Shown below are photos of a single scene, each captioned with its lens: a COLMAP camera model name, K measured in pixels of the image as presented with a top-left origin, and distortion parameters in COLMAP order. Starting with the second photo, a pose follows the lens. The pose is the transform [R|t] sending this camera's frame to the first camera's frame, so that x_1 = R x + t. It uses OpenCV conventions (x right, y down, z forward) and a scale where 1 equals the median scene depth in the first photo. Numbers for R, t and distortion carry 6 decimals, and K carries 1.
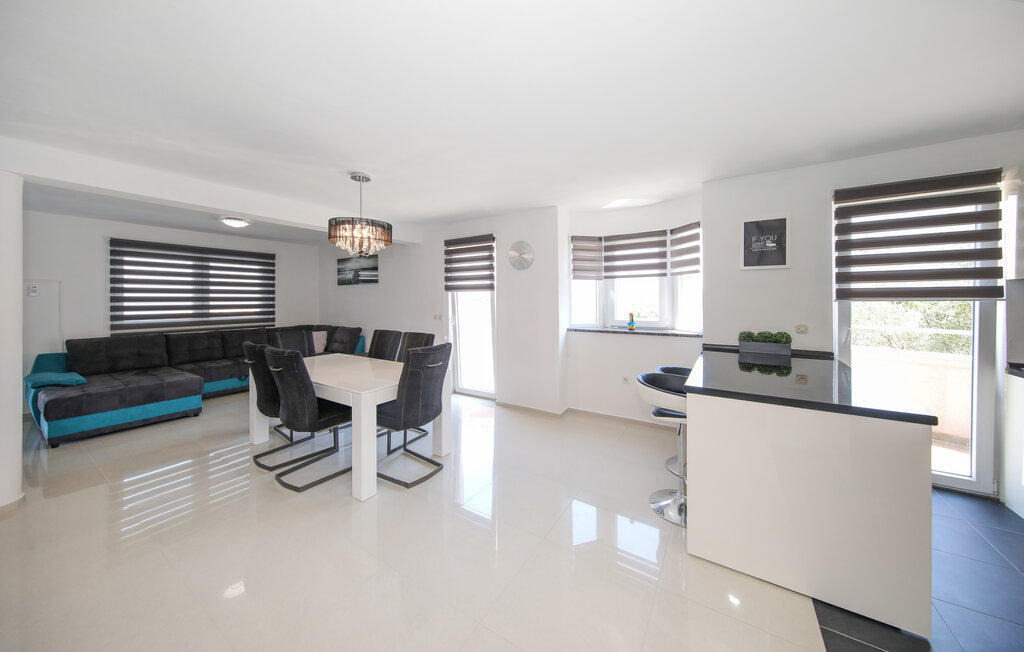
lens RADIAL K [[339.7, 0, 510.7], [0, 339.7, 296.3], [0, 0, 1]] dist [0.000253, 0.000018]
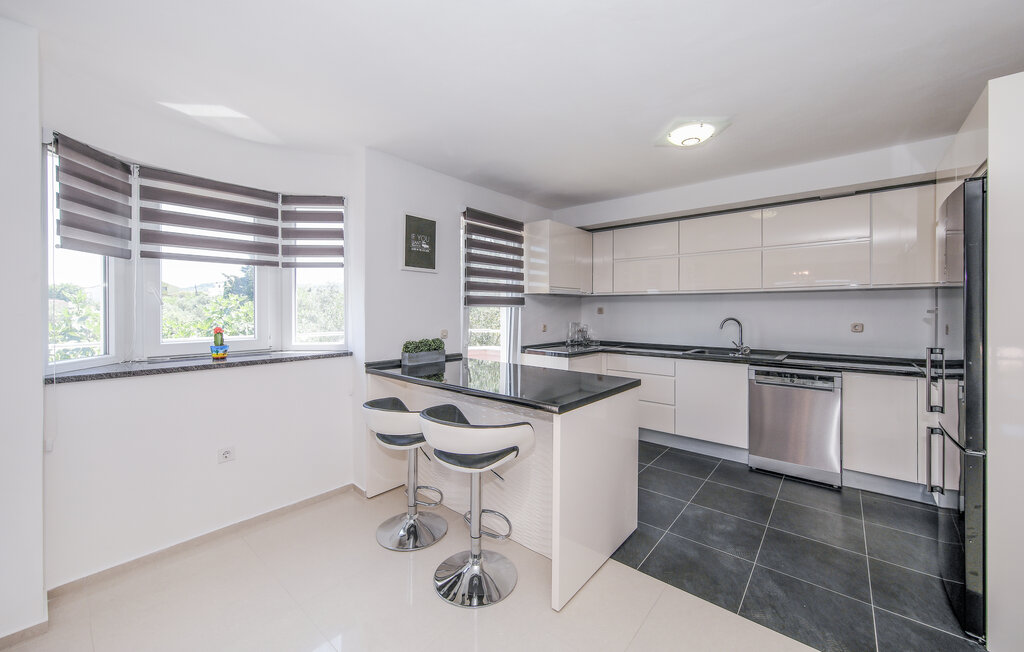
lens RADIAL K [[390.5, 0, 512.1], [0, 390.5, 310.4], [0, 0, 1]] dist [0.000908, 0.000066]
pose [[0.120660, 0.001398, 0.992693, -0.202401], [-0.008981, 0.999960, -0.000317, 0.017373], [-0.992653, -0.008878, 0.120668, 0.470357]]
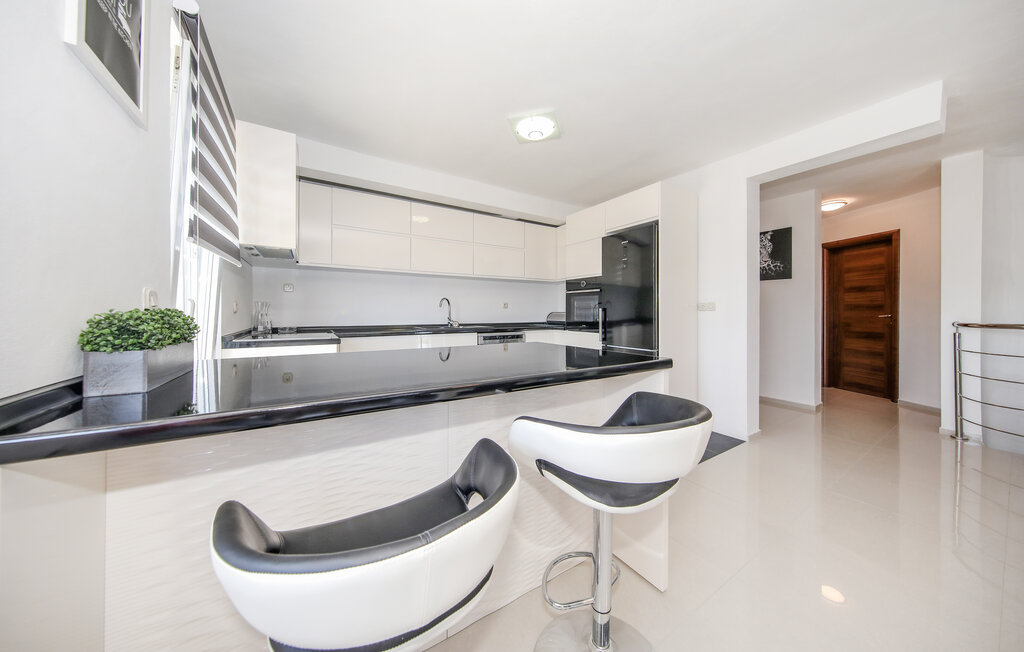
lens RADIAL K [[324.9, 0, 512.0], [0, 324.9, 326.0], [0, 0, 1]] dist [0.000024, 0.000014]
pose [[-0.912854, -0.015867, 0.407979, 0.243178], [-0.001753, 0.999388, 0.034944, 0.078168], [-0.408283, 0.031184, -0.912323, 0.837595]]
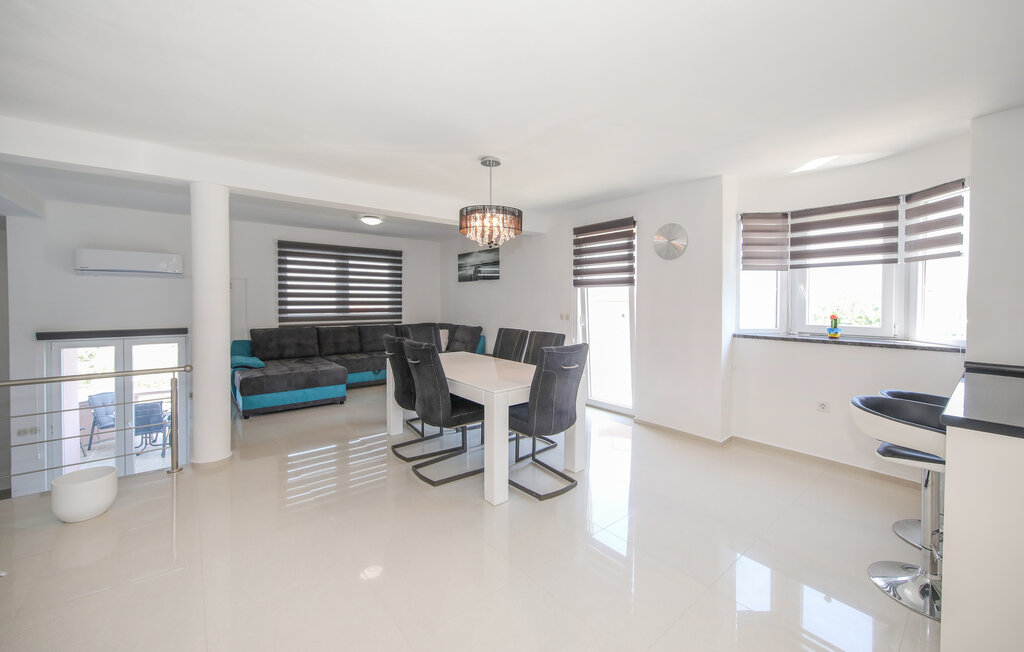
lens RADIAL K [[394.9, 0, 514.0], [0, 394.9, 306.5], [0, 0, 1]] dist [0.000553, 0.000173]
pose [[0.951111, 0.013066, -0.308572, -0.034283], [-0.005541, 0.999666, 0.025247, 0.013405], [0.308799, -0.022303, 0.950866, -0.010570]]
